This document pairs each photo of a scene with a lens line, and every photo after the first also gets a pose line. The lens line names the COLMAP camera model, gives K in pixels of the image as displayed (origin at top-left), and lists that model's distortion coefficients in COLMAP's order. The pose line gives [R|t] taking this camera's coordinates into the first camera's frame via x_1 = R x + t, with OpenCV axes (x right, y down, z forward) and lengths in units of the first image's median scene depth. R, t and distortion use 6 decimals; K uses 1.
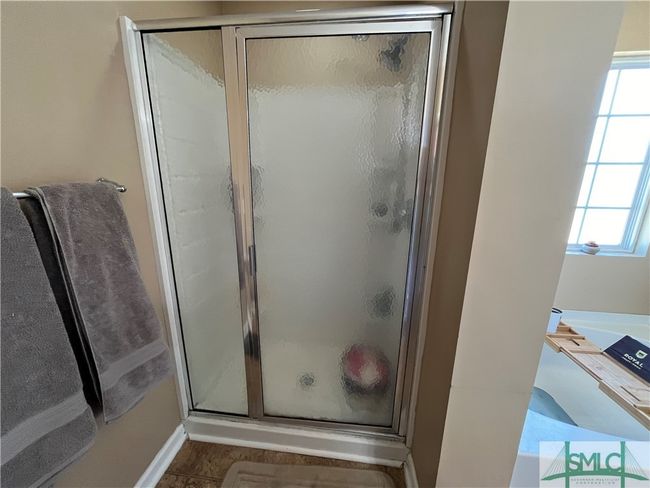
lens RADIAL K [[261.2, 0, 322.6], [0, 261.2, 244.6], [0, 0, 1]] dist [-0.001439, 0.000160]
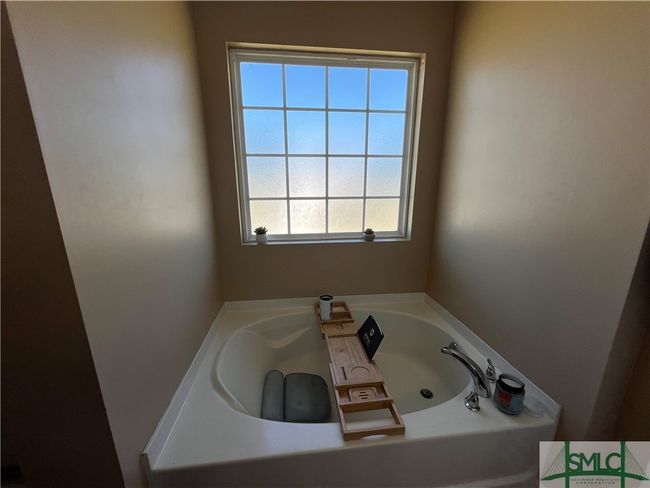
lens RADIAL K [[261.2, 0, 322.6], [0, 261.2, 244.6], [0, 0, 1]] dist [-0.001439, 0.000160]
pose [[0.971749, -0.071604, 0.224892, 0.660439], [0.067886, 0.997399, 0.024233, 0.014086], [-0.226043, -0.008281, 0.974082, -0.003832]]
